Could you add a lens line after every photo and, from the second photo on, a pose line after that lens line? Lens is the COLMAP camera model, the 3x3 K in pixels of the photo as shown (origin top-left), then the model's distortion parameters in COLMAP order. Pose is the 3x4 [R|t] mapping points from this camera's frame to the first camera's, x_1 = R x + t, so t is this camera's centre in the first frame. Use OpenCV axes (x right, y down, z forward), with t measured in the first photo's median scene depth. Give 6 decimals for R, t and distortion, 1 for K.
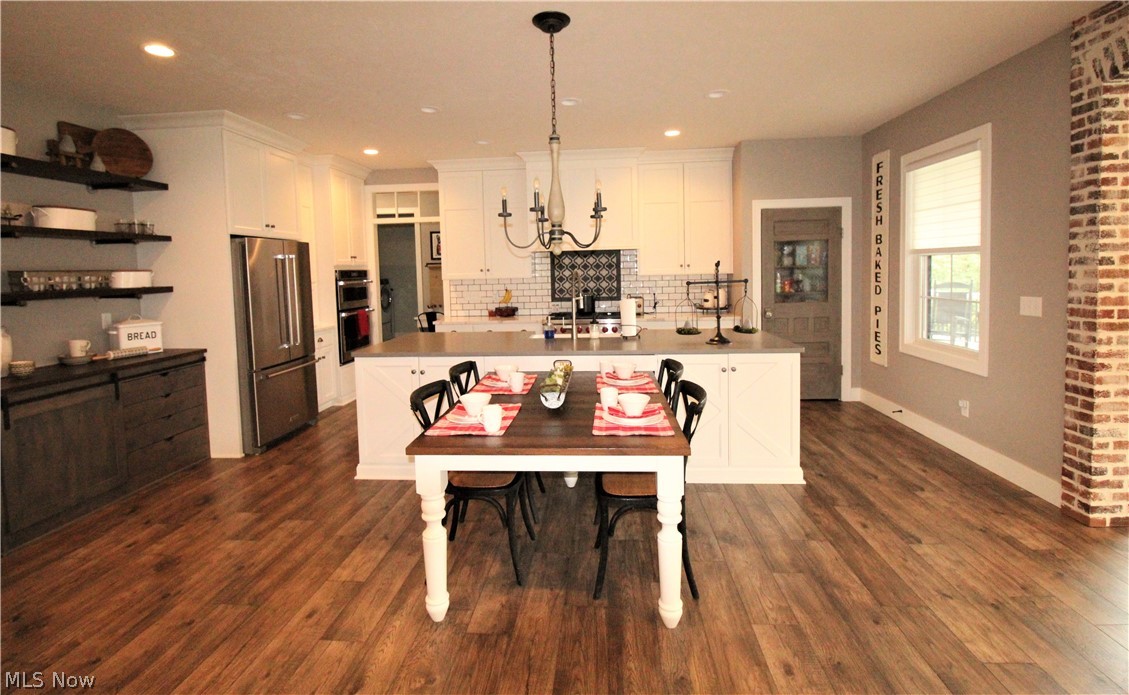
lens RADIAL K [[523.0, 0, 563.8], [0, 523.0, 299.0], [0, 0, 1]] dist [-0.018305, -0.002290]
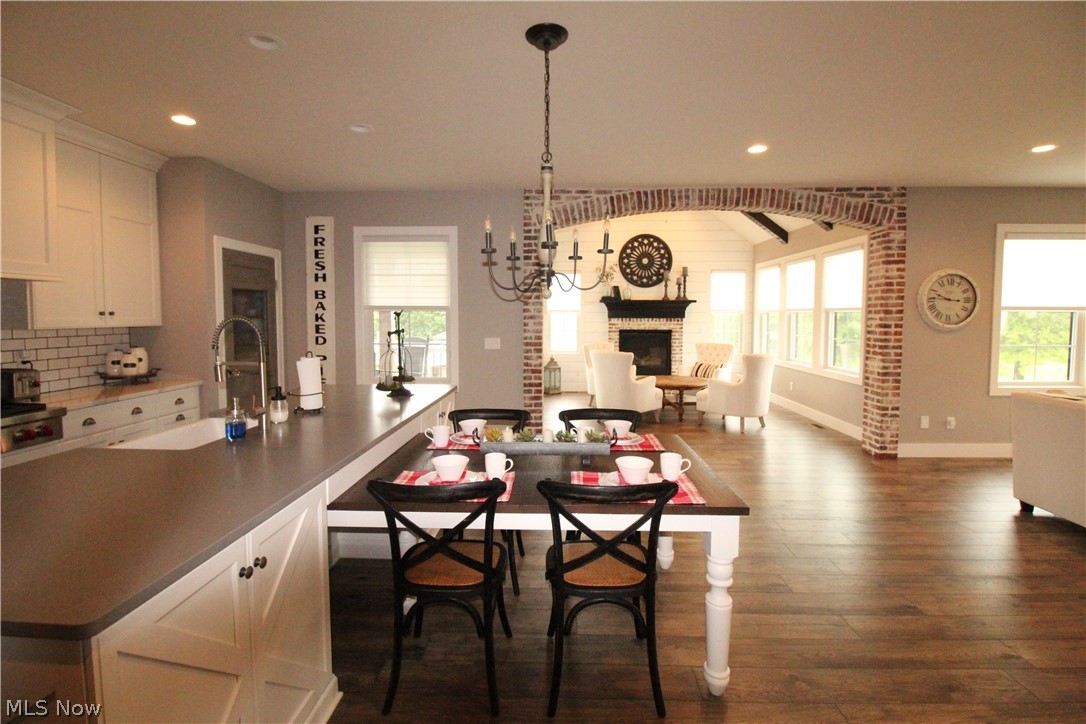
lens RADIAL K [[504.0, 0, 541.7], [0, 504.0, 343.1], [0, 0, 1]] dist [-0.011444, -0.007353]
pose [[-0.043535, -0.028807, 0.998637, -0.880149], [0.055460, 0.997973, 0.031206, -0.034531], [-0.997511, 0.056742, -0.041849, 1.056483]]
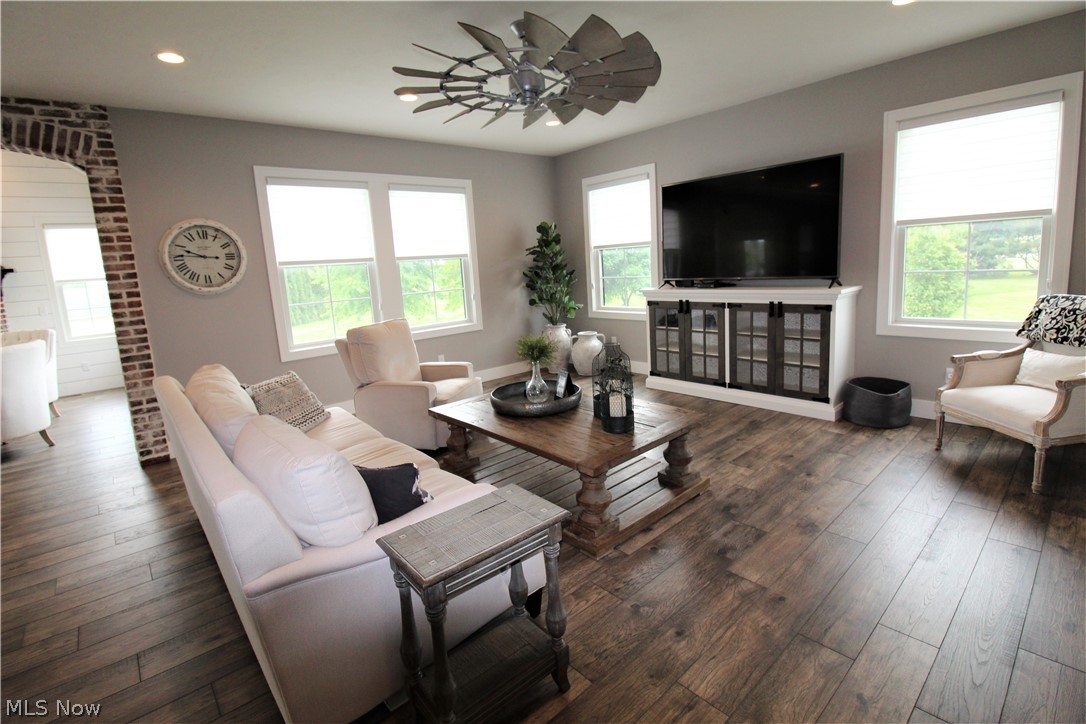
lens RADIAL K [[504.0, 0, 545.2], [0, 504.0, 342.0], [0, 0, 1]] dist [-0.011444, -0.007353]
pose [[-0.729634, -0.039477, 0.682698, -0.901755], [0.114778, 0.977100, 0.179171, 0.044787], [-0.674137, 0.209088, -0.708394, -0.093214]]
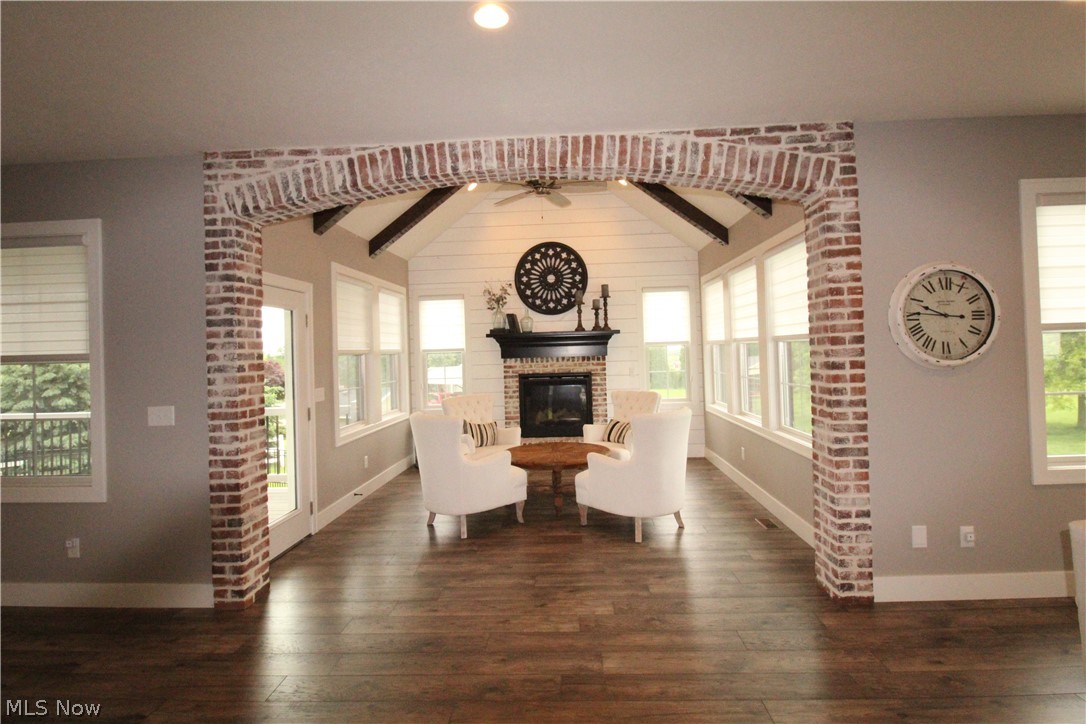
lens RADIAL K [[560.0, 0, 548.1], [0, 560.0, 342.3], [0, 0, 1]] dist [-0.003516, -0.006513]
pose [[-0.044388, 0.043675, 0.998059, -0.224593], [0.086067, 0.995497, -0.039735, -0.023101], [-0.995300, 0.084136, -0.047947, 0.354470]]
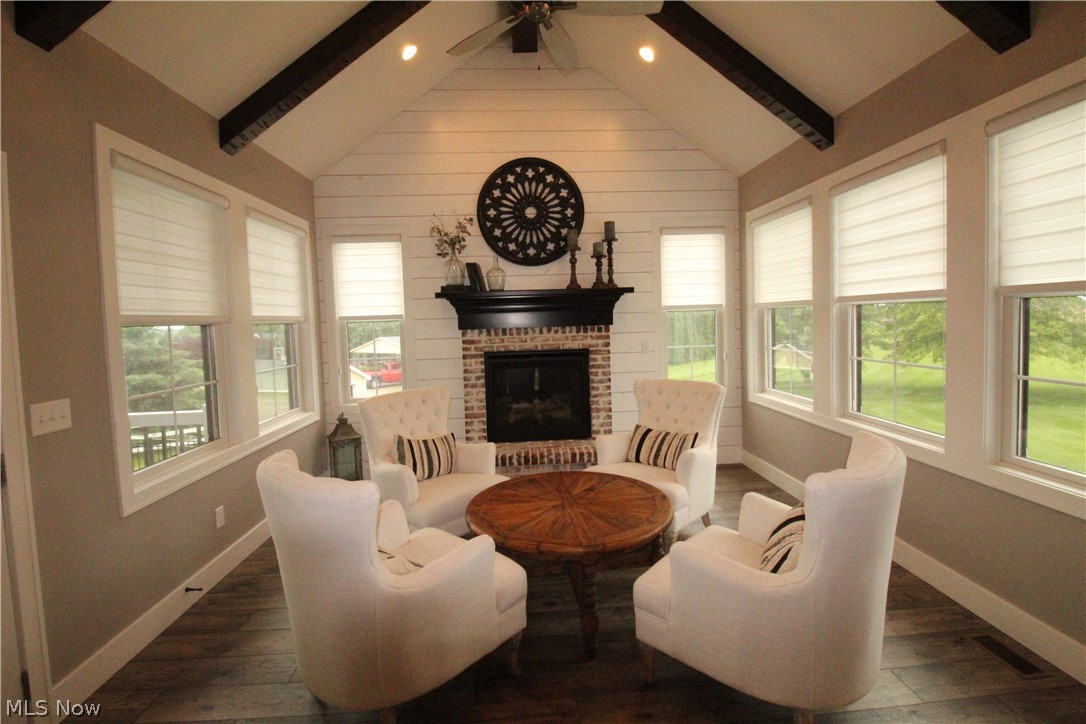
lens RADIAL K [[504.0, 0, 547.4], [0, 504.0, 346.8], [0, 0, 1]] dist [-0.011444, -0.007353]
pose [[-0.149658, -0.022041, 0.988492, 0.820854], [0.089946, 0.995303, 0.035811, -0.049058], [-0.984638, 0.094270, -0.146972, 0.418287]]
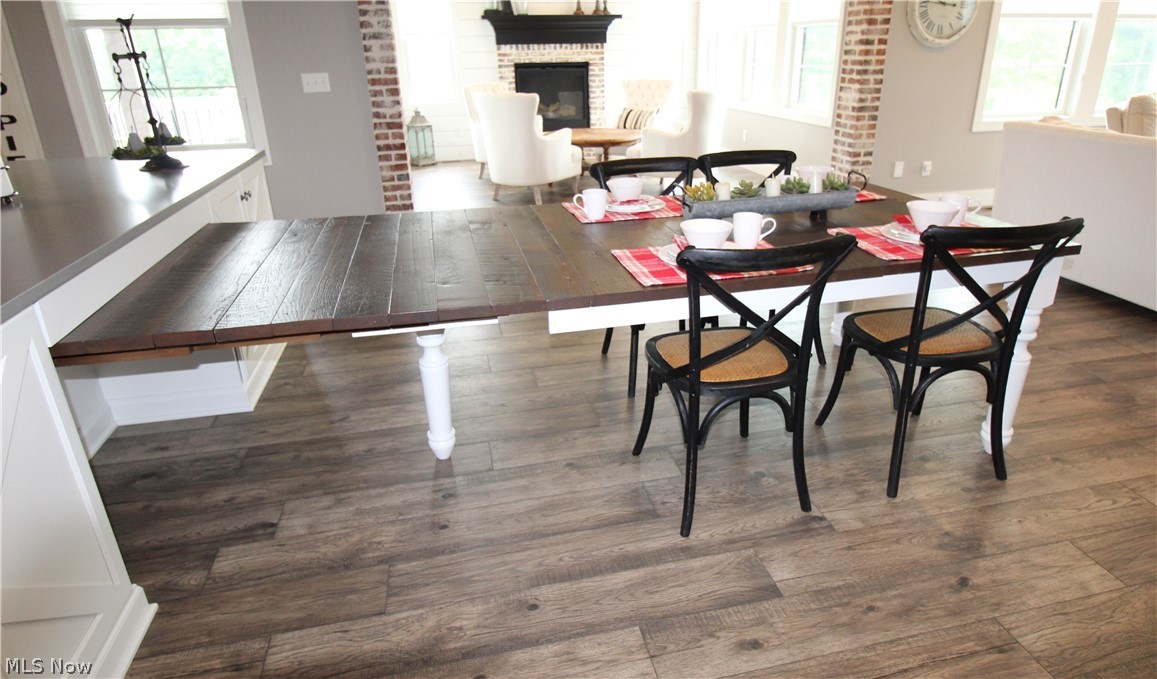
lens RADIAL K [[682.6, 0, 598.9], [0, 682.6, 323.3], [0, 0, 1]] dist [0.000426, -0.006658]
pose [[-0.309562, -0.324814, 0.893682, -0.805471], [0.076357, 0.928322, 0.363853, 0.009109], [-0.947809, 0.180874, -0.262571, 1.055048]]
